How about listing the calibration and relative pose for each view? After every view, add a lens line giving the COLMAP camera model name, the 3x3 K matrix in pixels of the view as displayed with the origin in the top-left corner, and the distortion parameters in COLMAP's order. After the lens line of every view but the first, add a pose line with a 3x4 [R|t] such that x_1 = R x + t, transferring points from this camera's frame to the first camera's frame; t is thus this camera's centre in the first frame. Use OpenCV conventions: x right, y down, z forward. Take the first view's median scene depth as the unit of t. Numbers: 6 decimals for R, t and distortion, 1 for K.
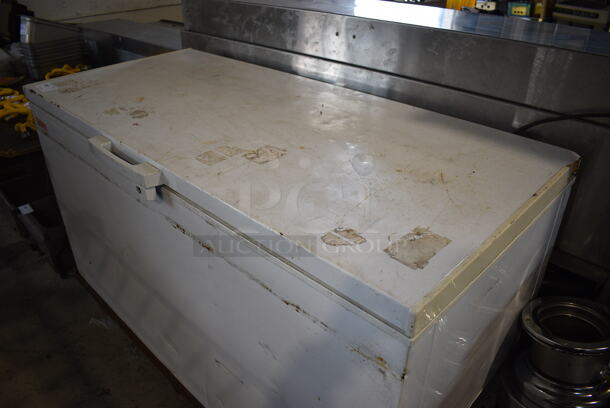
lens RADIAL K [[468.0, 0, 305.0], [0, 468.0, 204.0], [0, 0, 1]] dist [-0.091538, 0.005080]
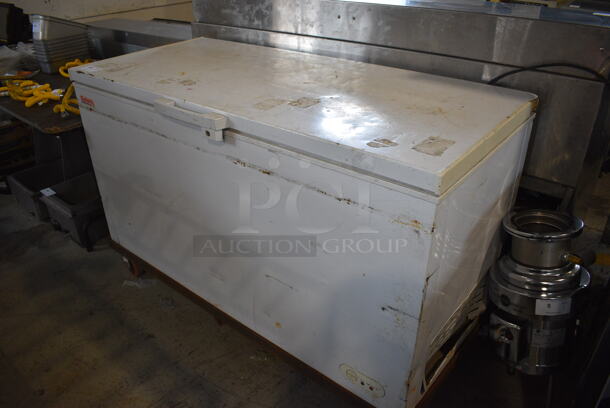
lens RADIAL K [[468.0, 0, 305.0], [0, 468.0, 204.0], [0, 0, 1]] dist [-0.091538, 0.005080]
pose [[0.996088, -0.054030, 0.069925, -0.144568], [0.054516, 0.998500, -0.005053, 0.138600], [-0.069547, 0.008845, 0.997539, -0.222479]]
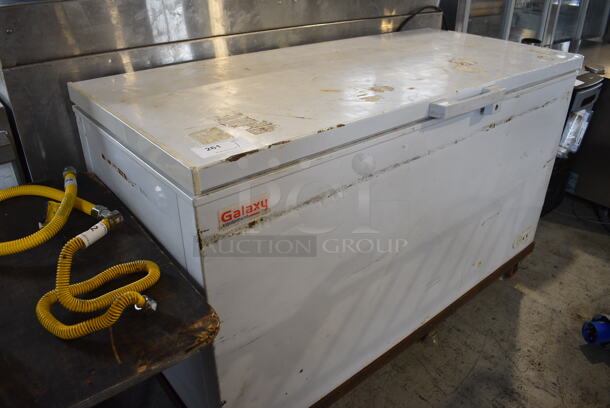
lens RADIAL K [[468.0, 0, 305.0], [0, 468.0, 204.0], [0, 0, 1]] dist [-0.091538, 0.005080]
pose [[0.106936, -0.488149, 0.866184, -1.206903], [0.496155, 0.781157, 0.378977, -0.413858], [-0.861623, 0.389236, 0.325732, 0.863740]]
